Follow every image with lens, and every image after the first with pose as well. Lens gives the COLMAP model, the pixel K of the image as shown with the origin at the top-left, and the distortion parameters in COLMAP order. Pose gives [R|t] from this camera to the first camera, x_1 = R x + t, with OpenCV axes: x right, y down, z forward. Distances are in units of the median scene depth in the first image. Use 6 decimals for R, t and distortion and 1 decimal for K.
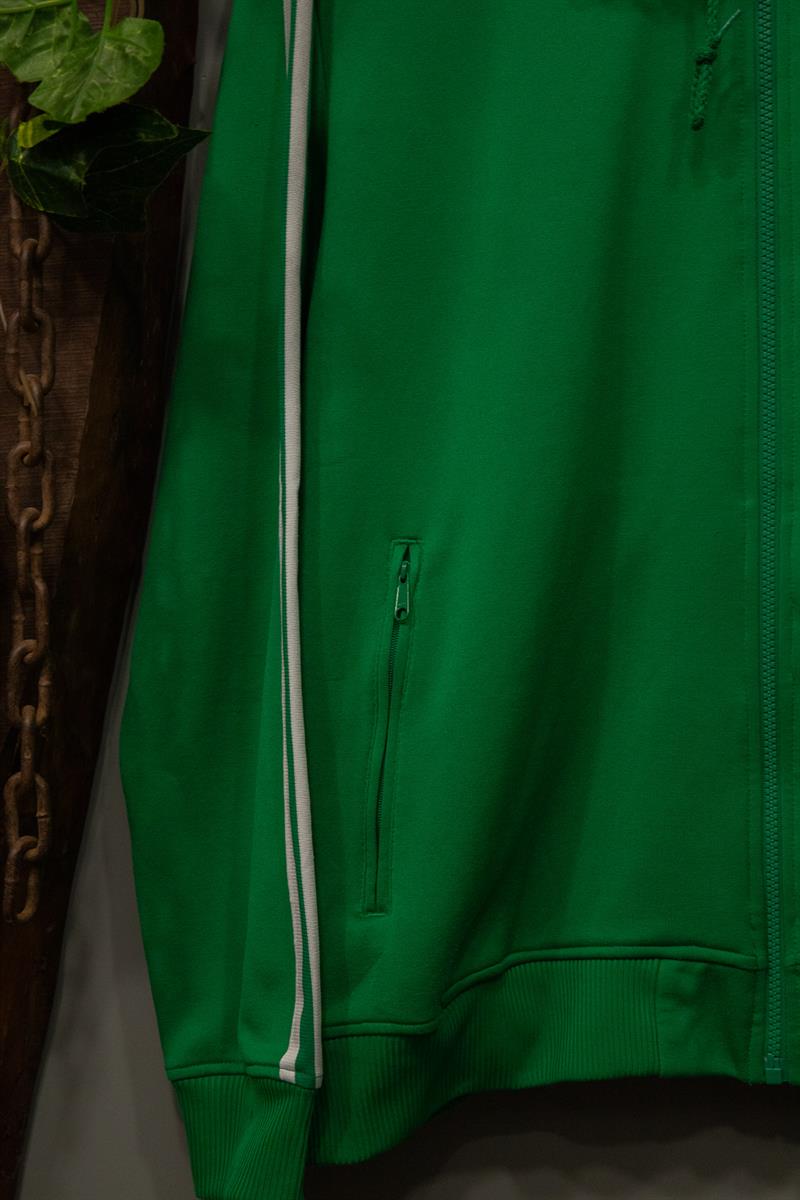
lens RADIAL K [[2155.6, 0, 398.1], [0, 2155.6, 613.4], [0, 0, 1]] dist [0.147611, 0.045159]
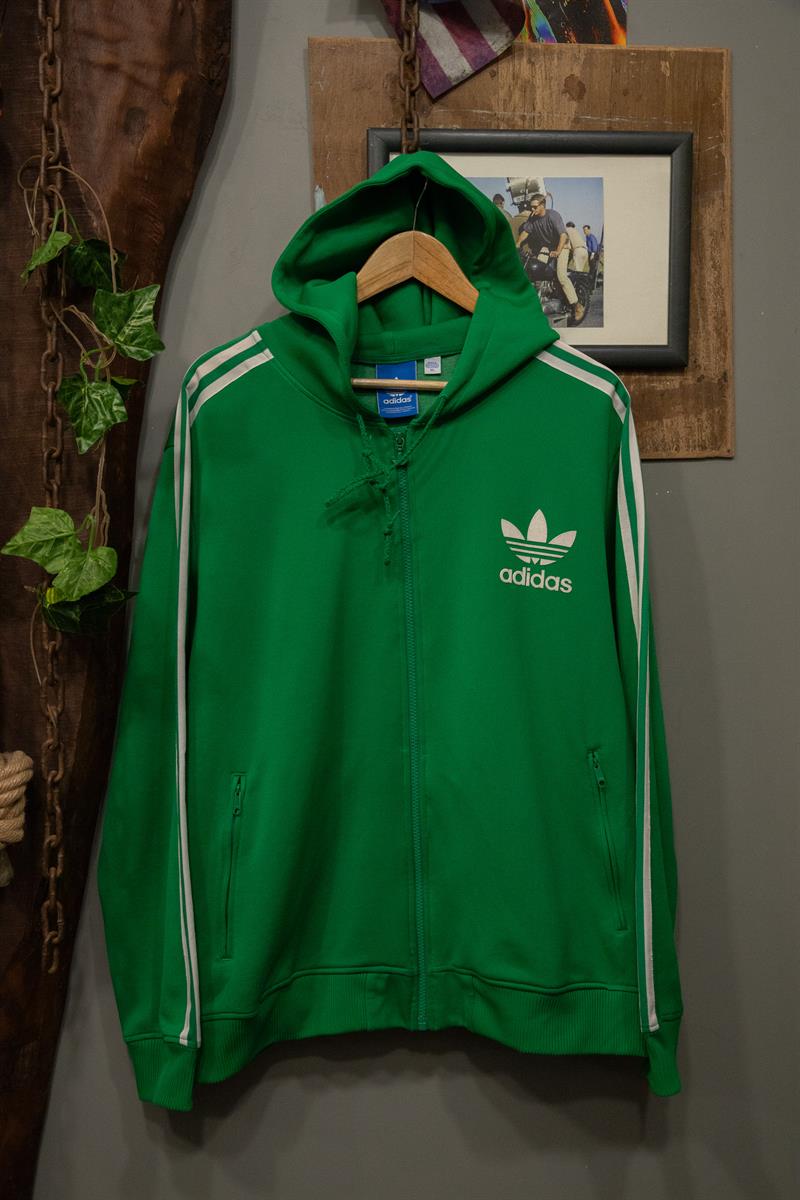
lens RADIAL K [[1321.0, 0, 394.5], [0, 1321.0, 615.2], [0, 0, 1]] dist [0.005732, 0.000719]
pose [[0.994912, -0.016116, 0.099447, 0.028628], [0.020112, 0.999025, -0.039309, -0.133556], [-0.098717, 0.041109, 0.994266, -0.268997]]
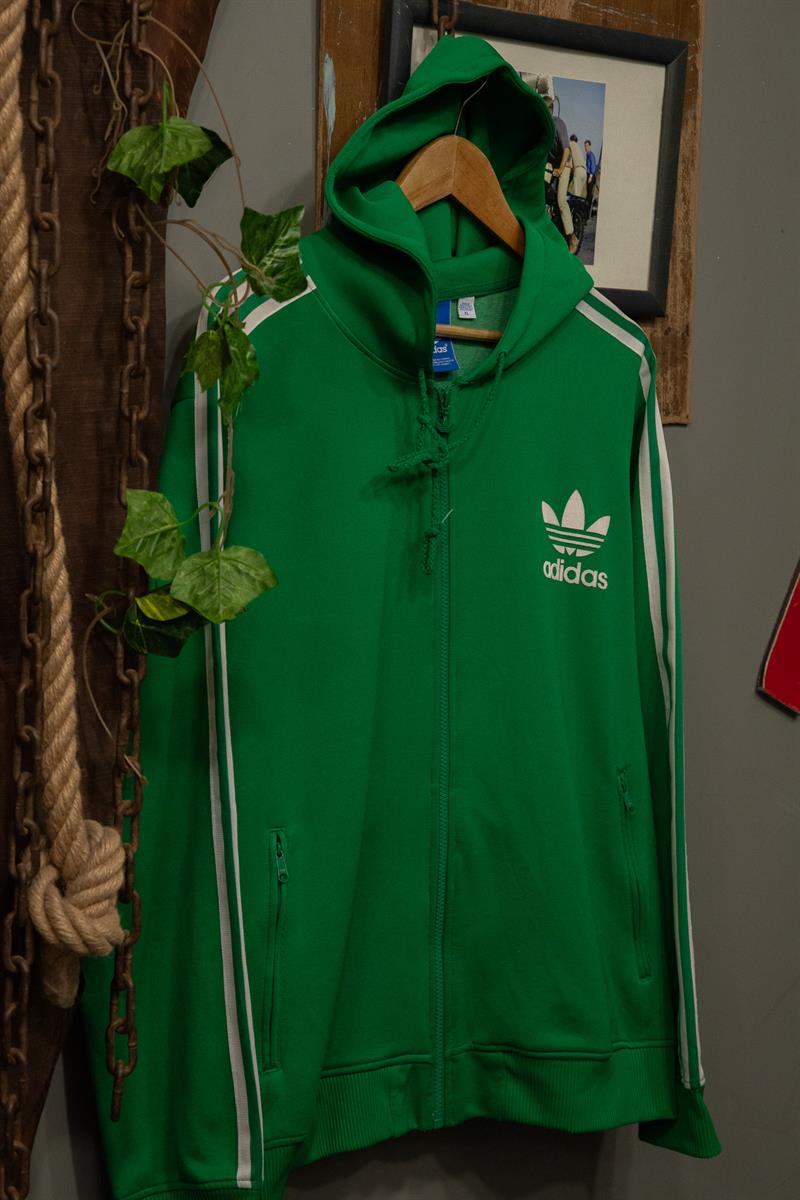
lens RADIAL K [[2155.6, 0, 398.1], [0, 2155.6, 613.4], [0, 0, 1]] dist [0.147611, 0.045159]
pose [[0.770252, -0.036396, 0.636700, -0.936059], [0.026556, 0.999335, 0.024999, -0.230935], [-0.637187, -0.002348, 0.770706, -0.276000]]
